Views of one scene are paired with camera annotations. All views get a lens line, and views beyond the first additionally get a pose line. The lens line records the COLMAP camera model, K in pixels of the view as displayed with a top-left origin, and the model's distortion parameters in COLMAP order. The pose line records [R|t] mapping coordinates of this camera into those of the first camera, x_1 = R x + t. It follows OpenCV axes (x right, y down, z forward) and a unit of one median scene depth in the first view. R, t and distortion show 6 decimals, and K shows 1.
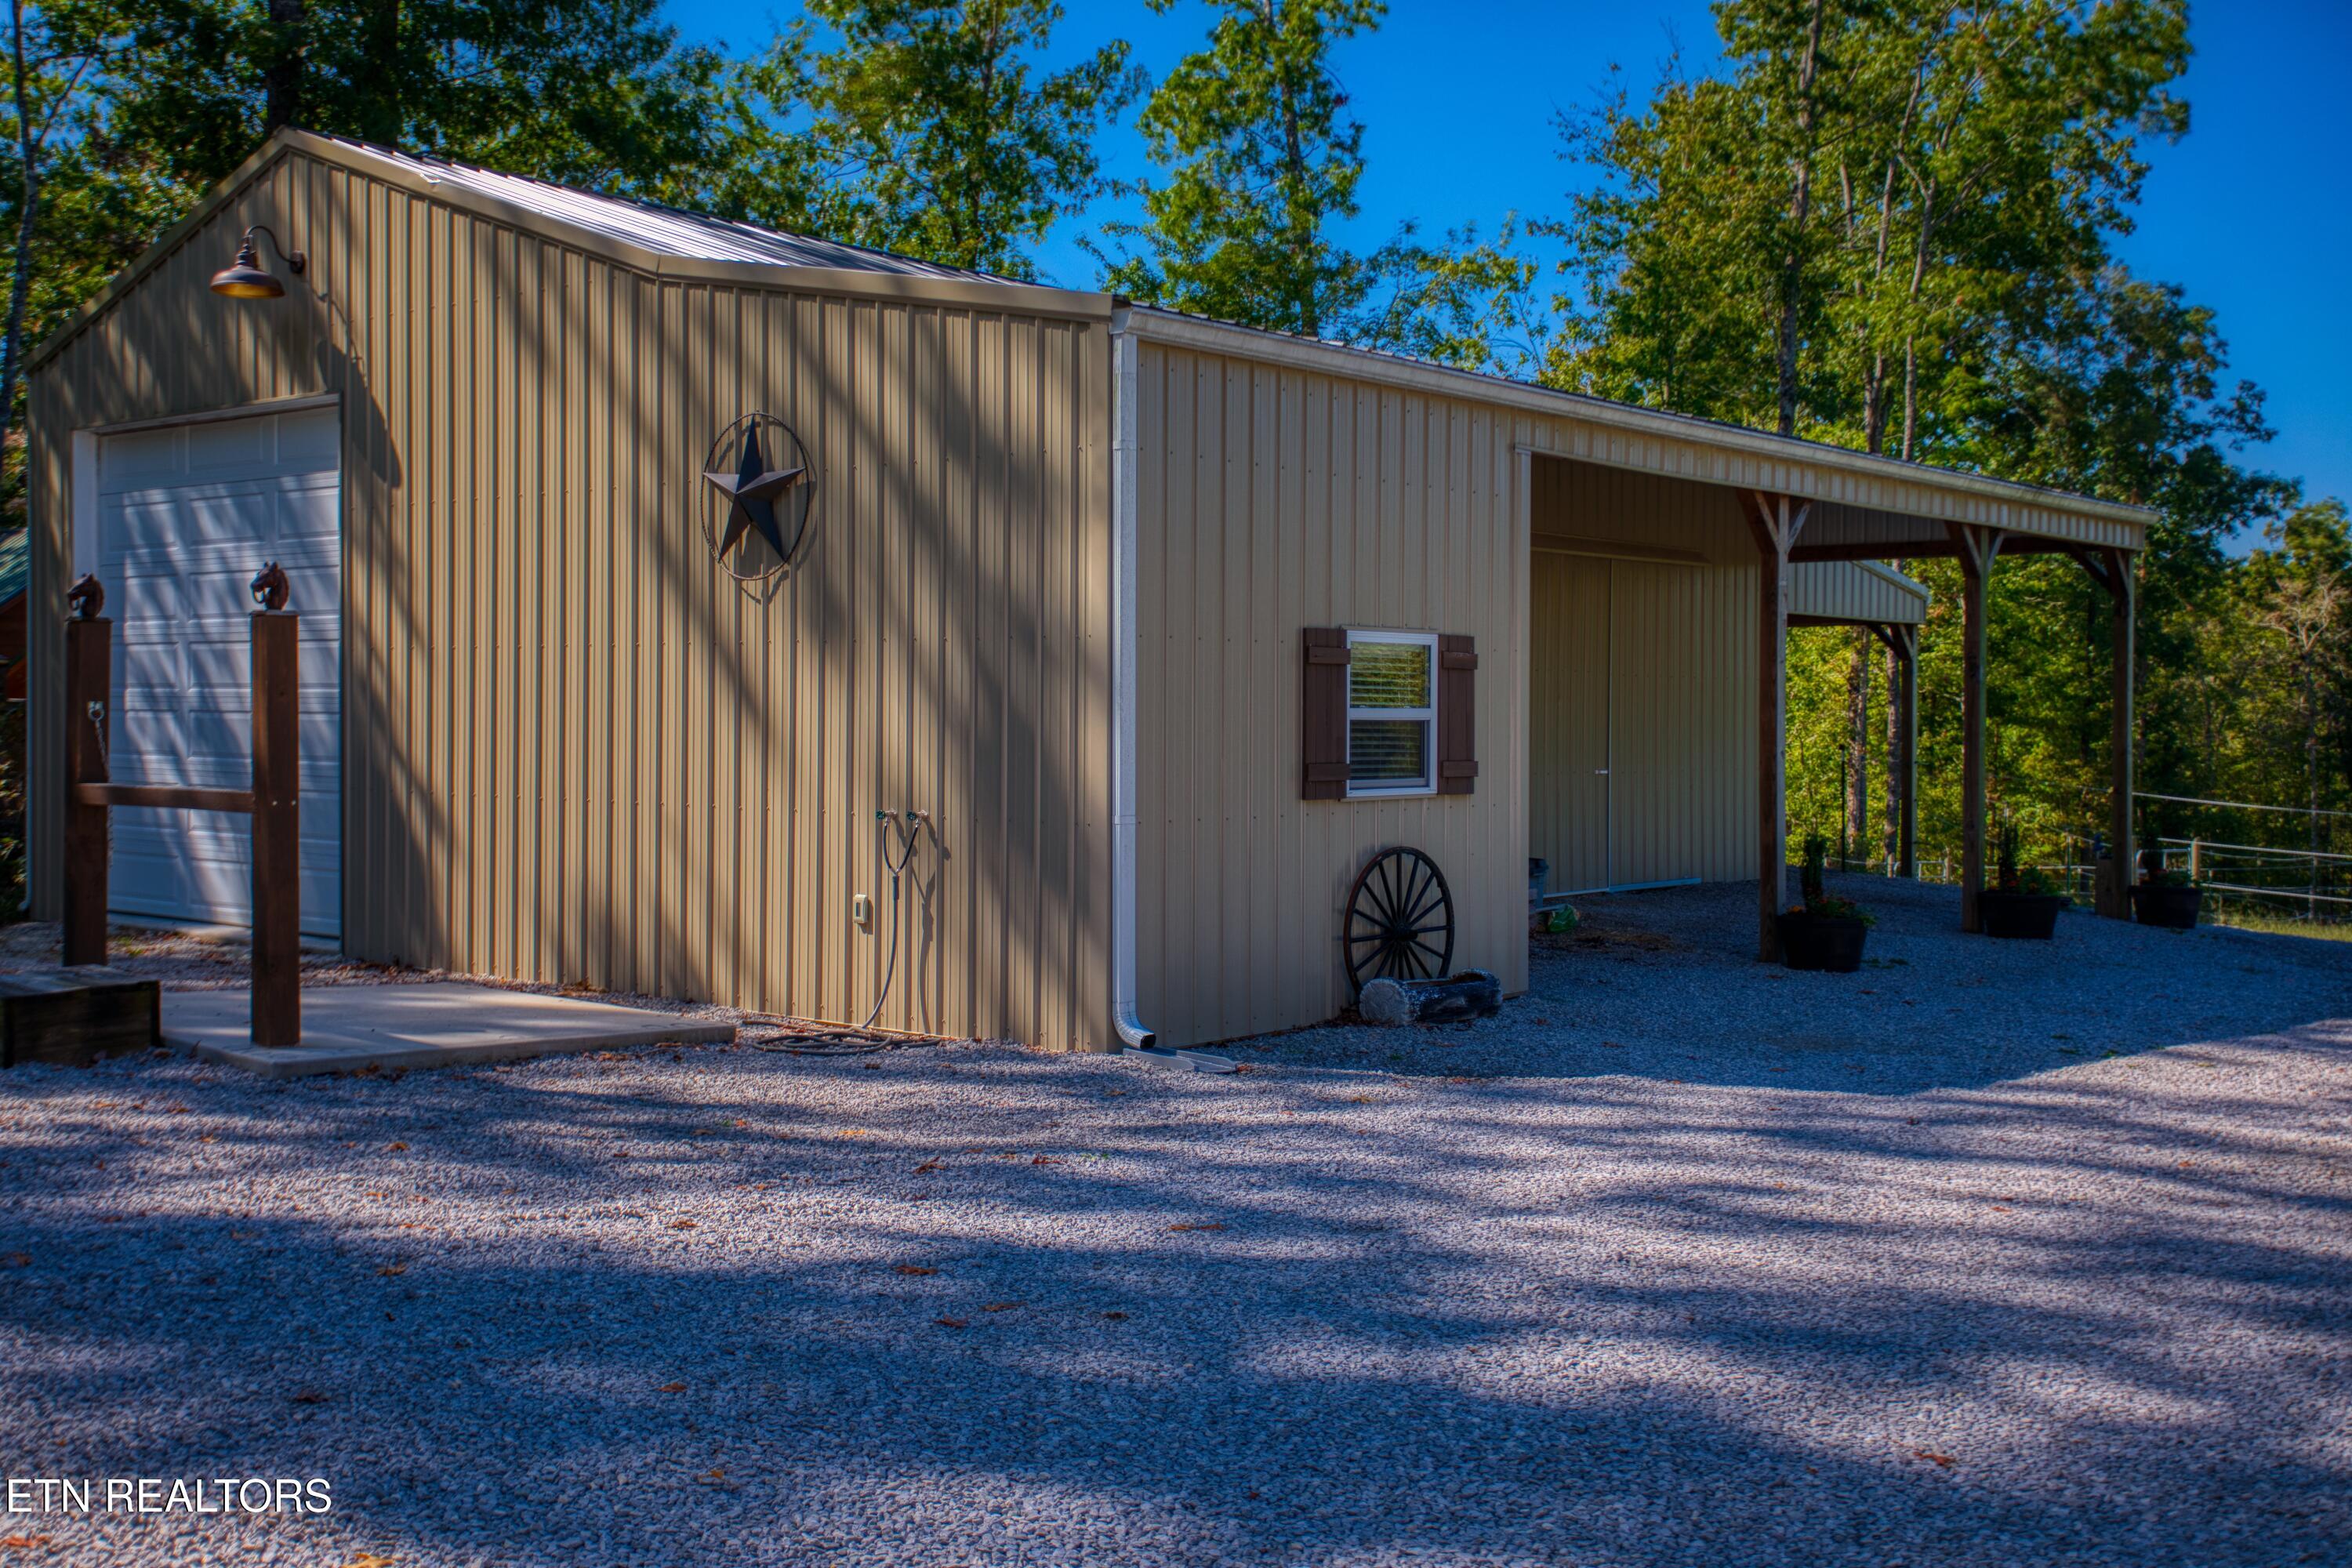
lens RADIAL K [[2553.3, 0, 1176.0], [0, 2553.3, 784.0], [0, 0, 1]] dist [0.005348, 0.011150]
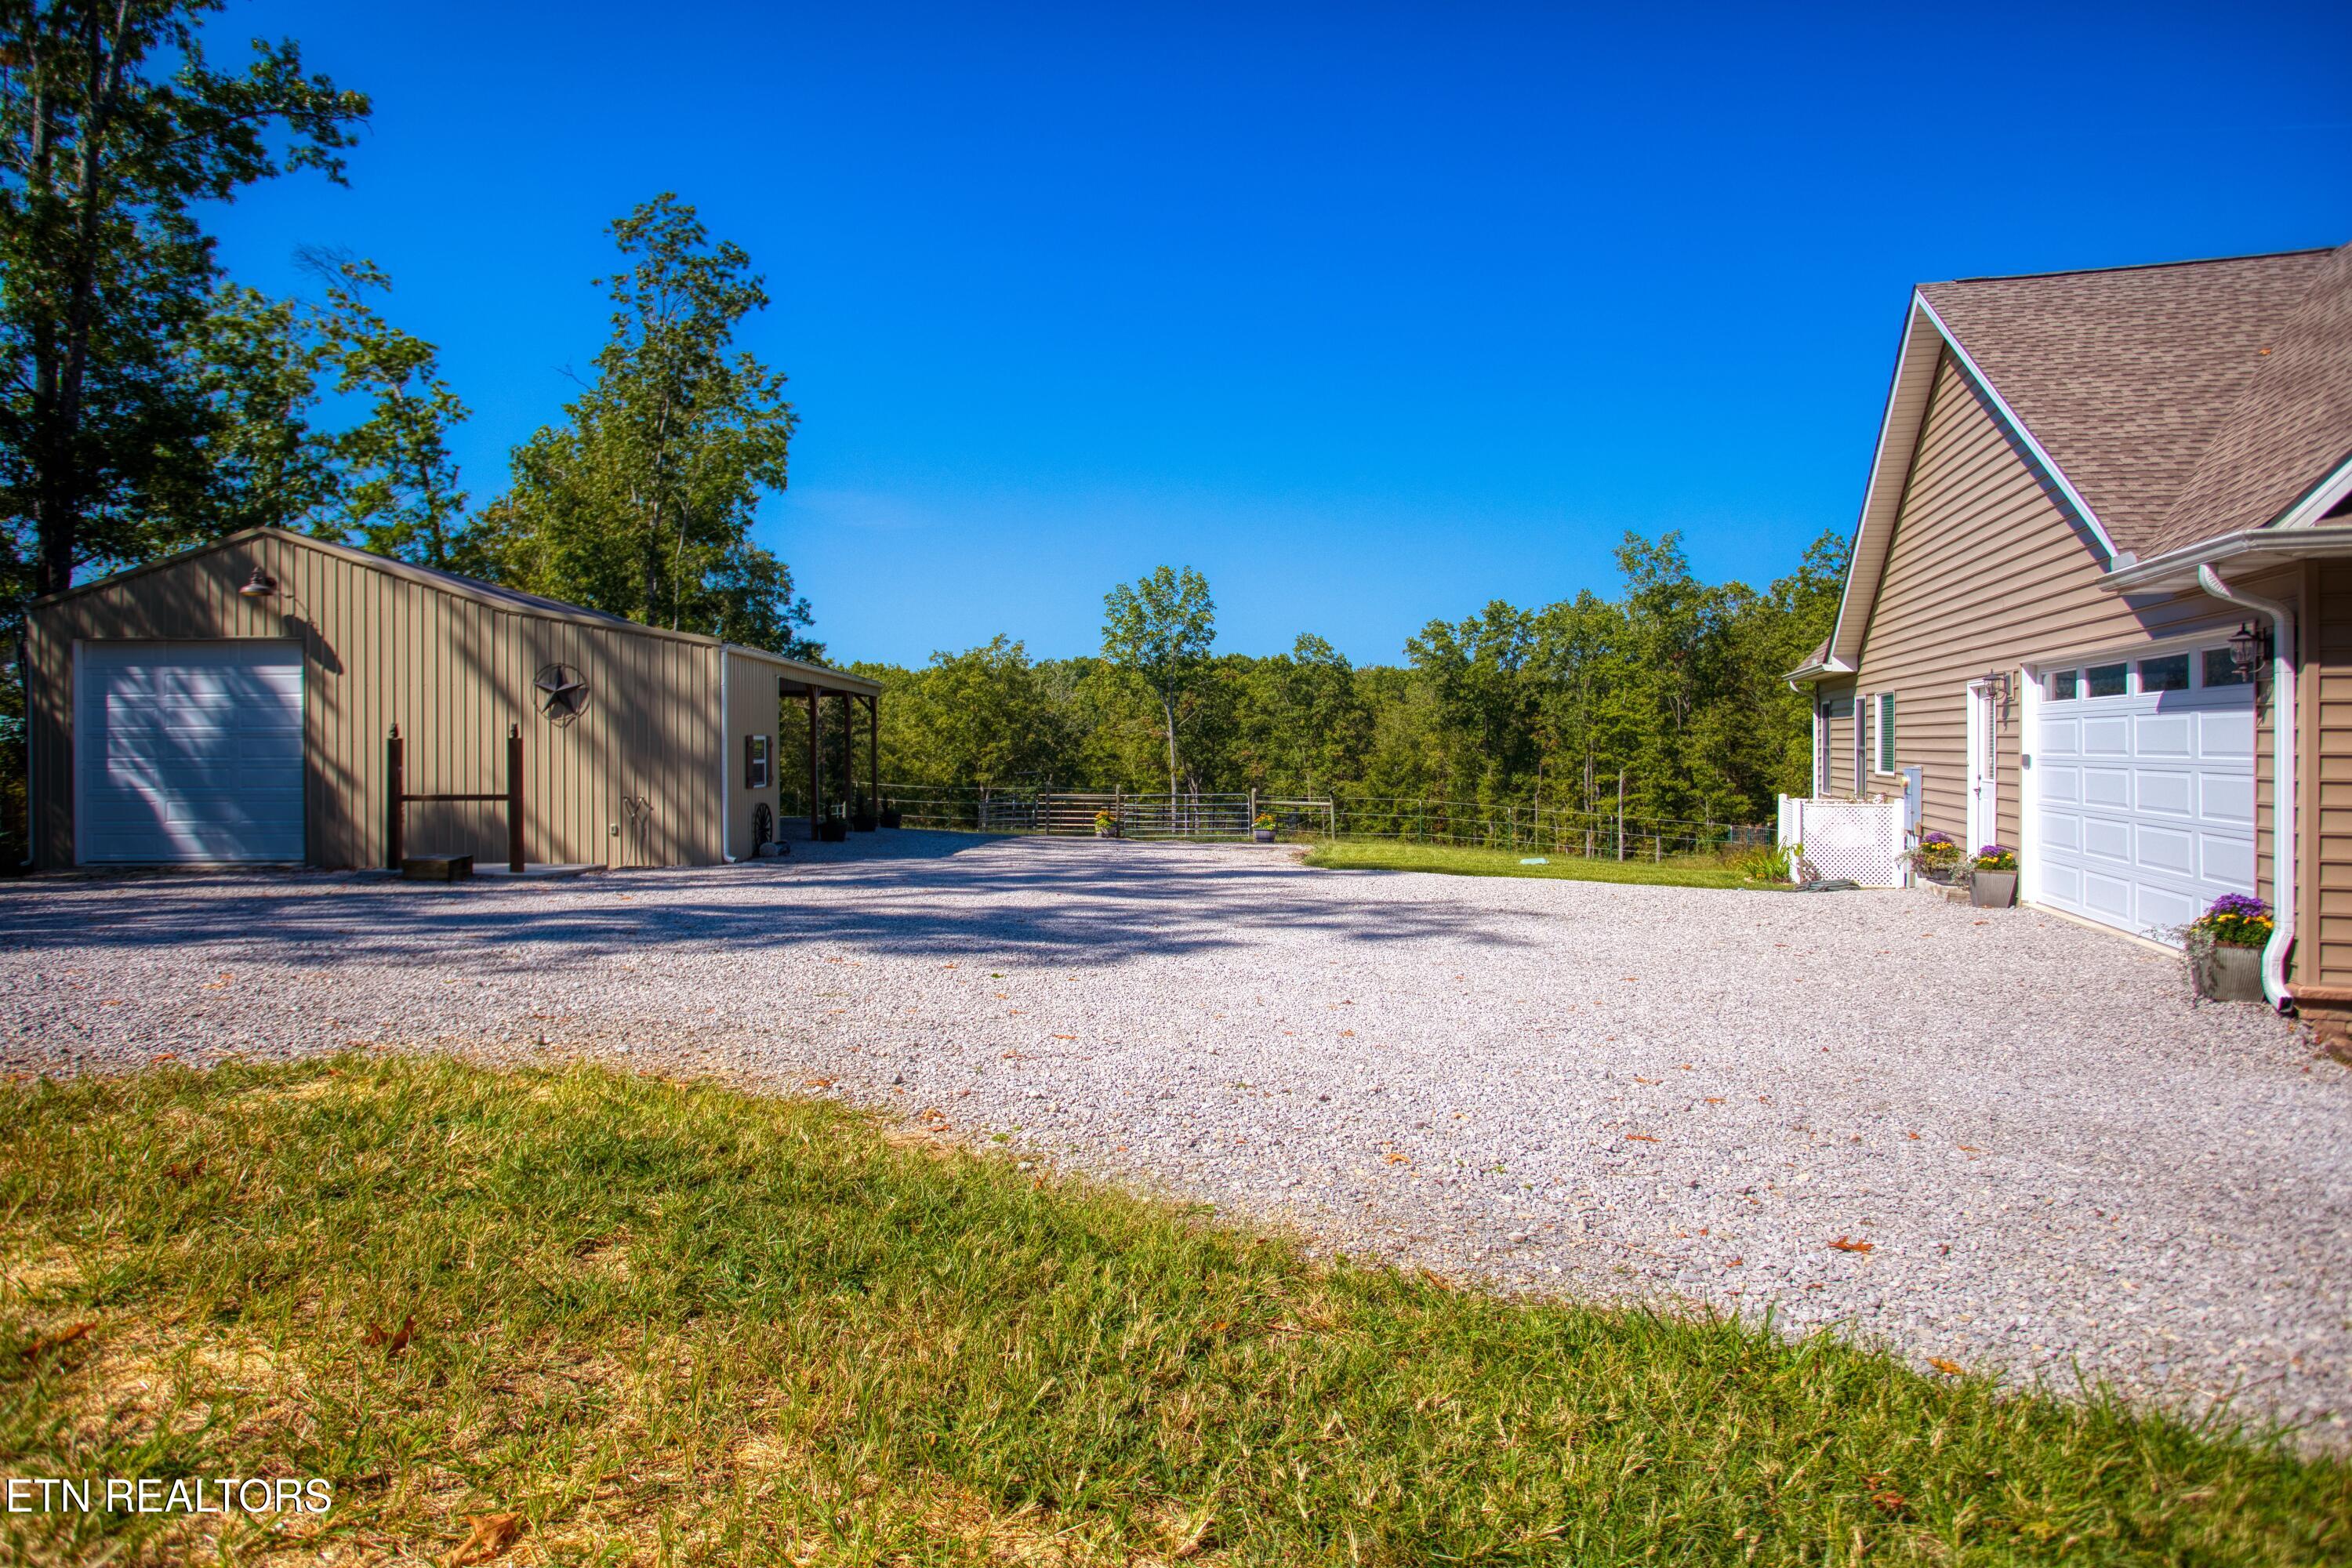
lens RADIAL K [[1398.0, 0, 1170.4], [0, 1398.0, 743.3], [0, 0, 1]] dist [-0.027749, 0.036434]
pose [[0.762108, 0.002897, 0.647444, -0.224275], [0.014275, 0.999672, -0.021277, -0.002823], [-0.647293, 0.025458, 0.761816, -0.230167]]
